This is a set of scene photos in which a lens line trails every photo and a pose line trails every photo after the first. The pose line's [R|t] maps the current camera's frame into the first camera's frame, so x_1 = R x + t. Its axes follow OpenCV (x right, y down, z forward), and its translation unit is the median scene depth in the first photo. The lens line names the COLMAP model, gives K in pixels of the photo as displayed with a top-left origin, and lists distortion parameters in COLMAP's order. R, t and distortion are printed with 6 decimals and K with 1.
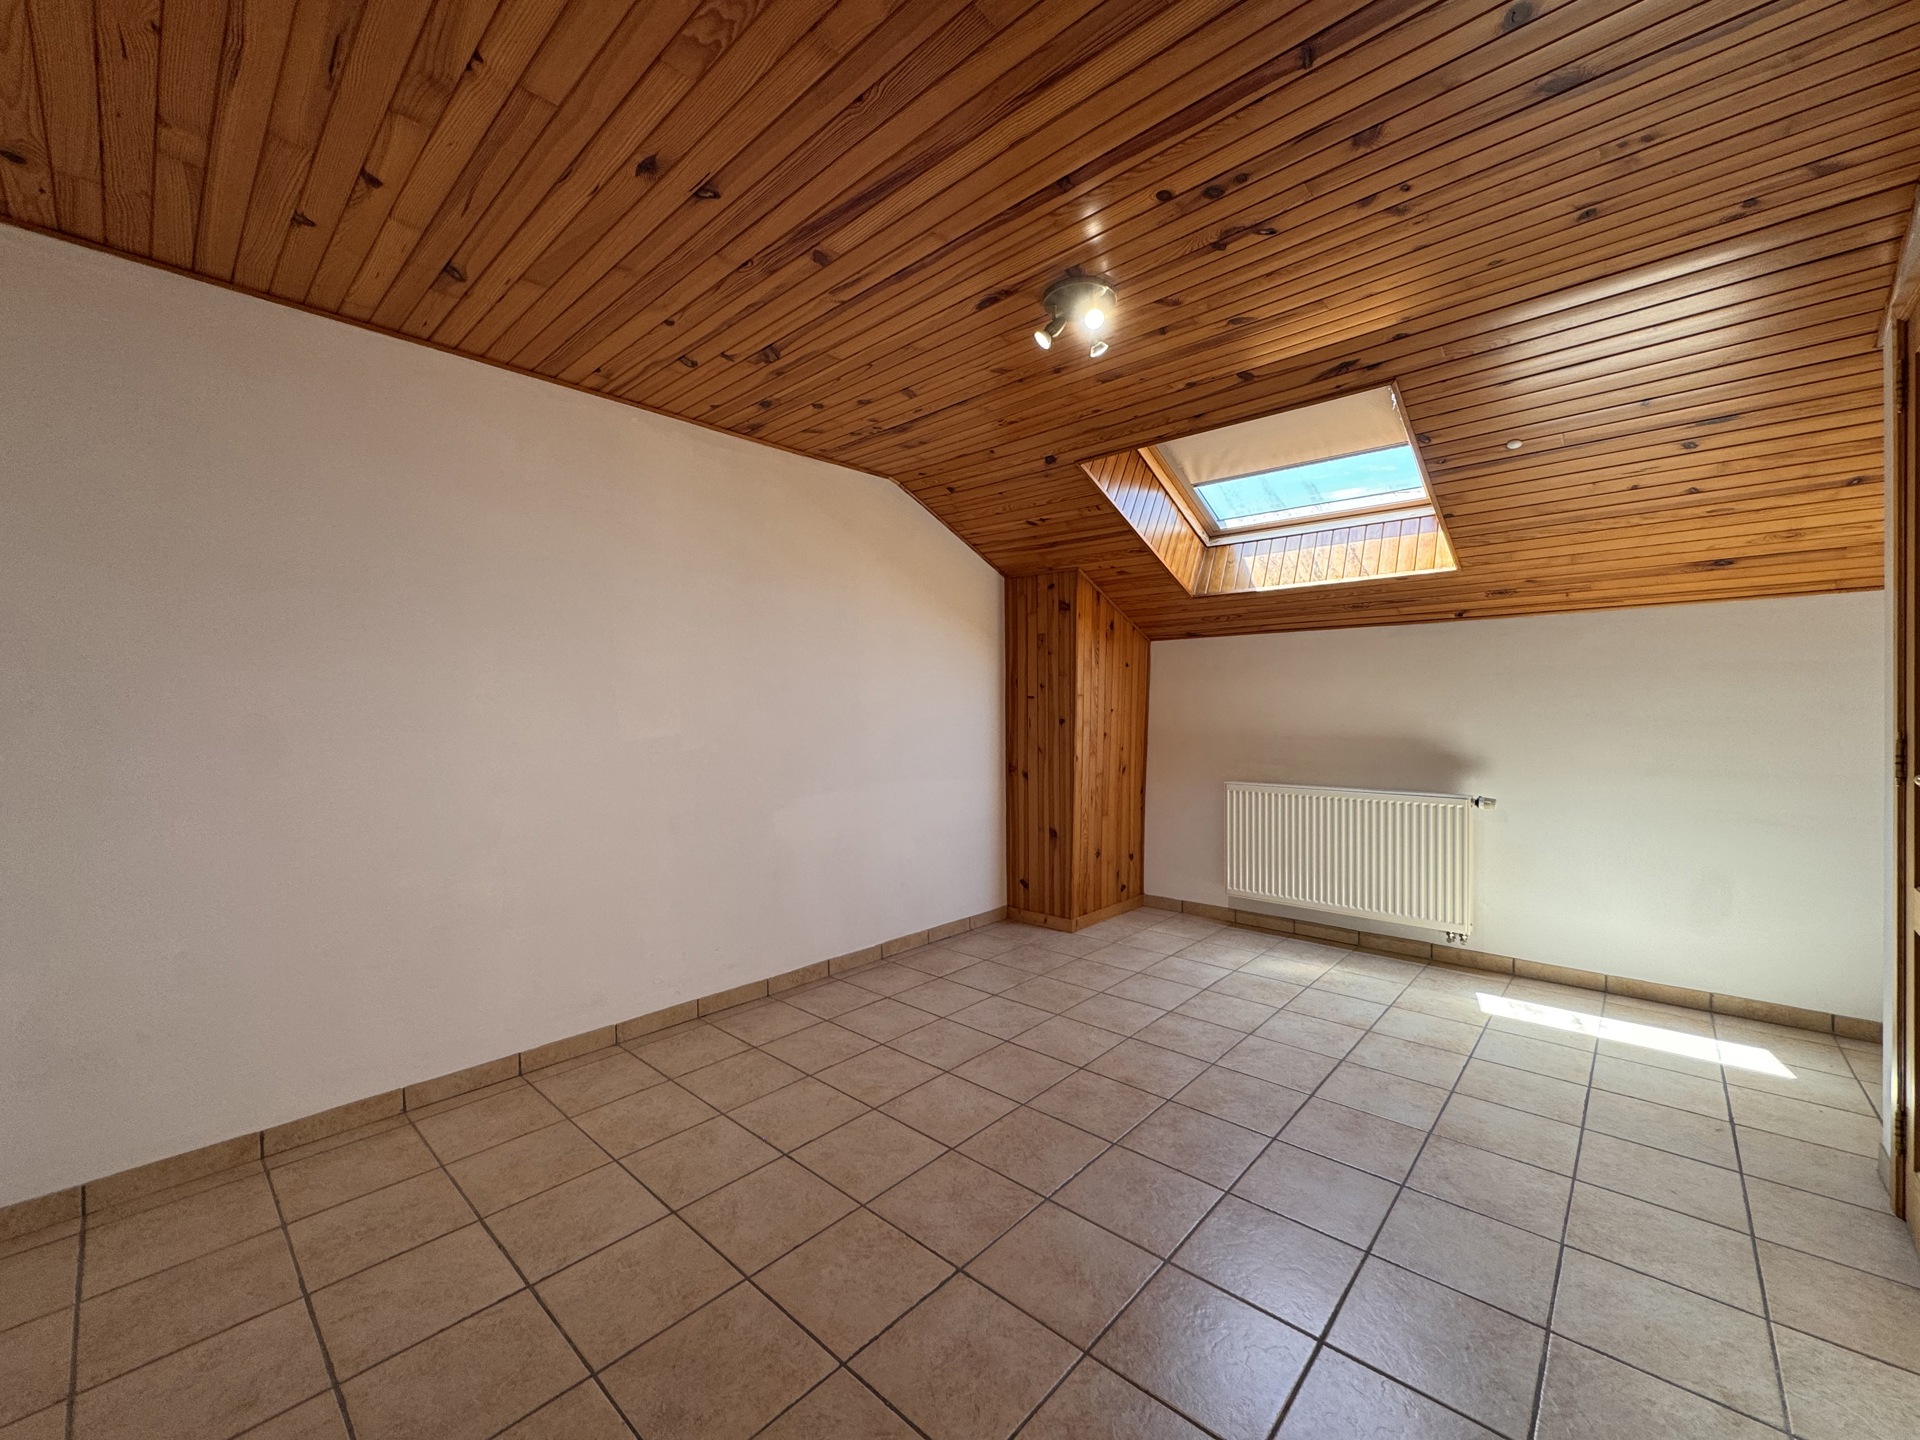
lens RADIAL K [[769.6, 0, 961.1], [0, 769.6, 716.6], [0, 0, 1]] dist [-0.003867, -0.000312]
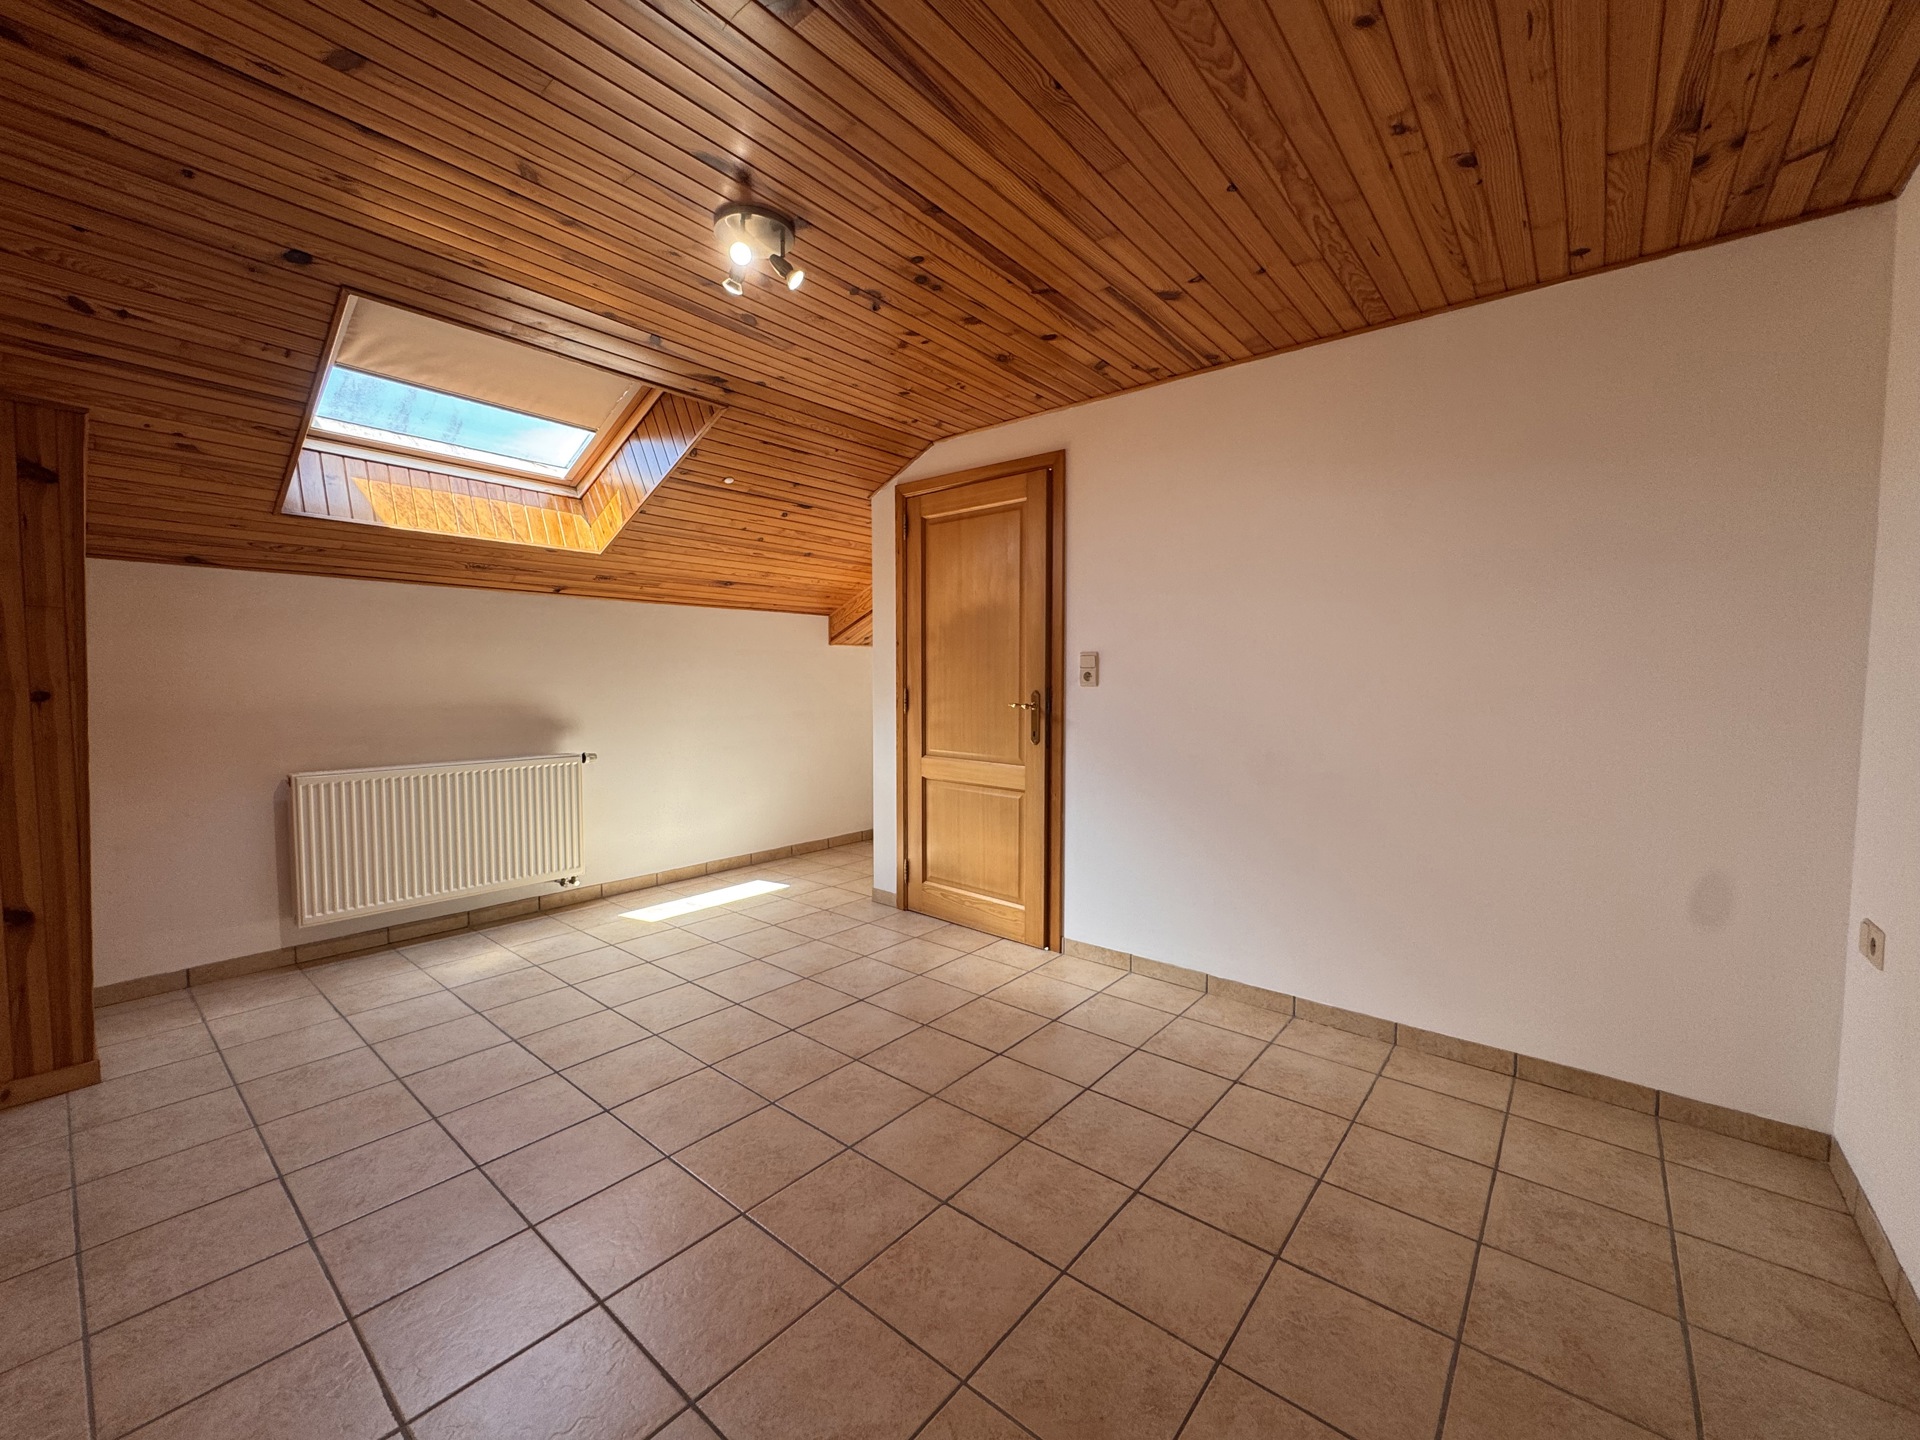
lens RADIAL K [[769.6, 0, 961.6], [0, 769.6, 716.4], [0, 0, 1]] dist [-0.003867, -0.000312]
pose [[-0.047354, -0.047187, 0.997763, -0.497672], [0.005807, 0.998854, 0.047515, -0.001583], [-0.998861, 0.008044, -0.047026, 0.491360]]
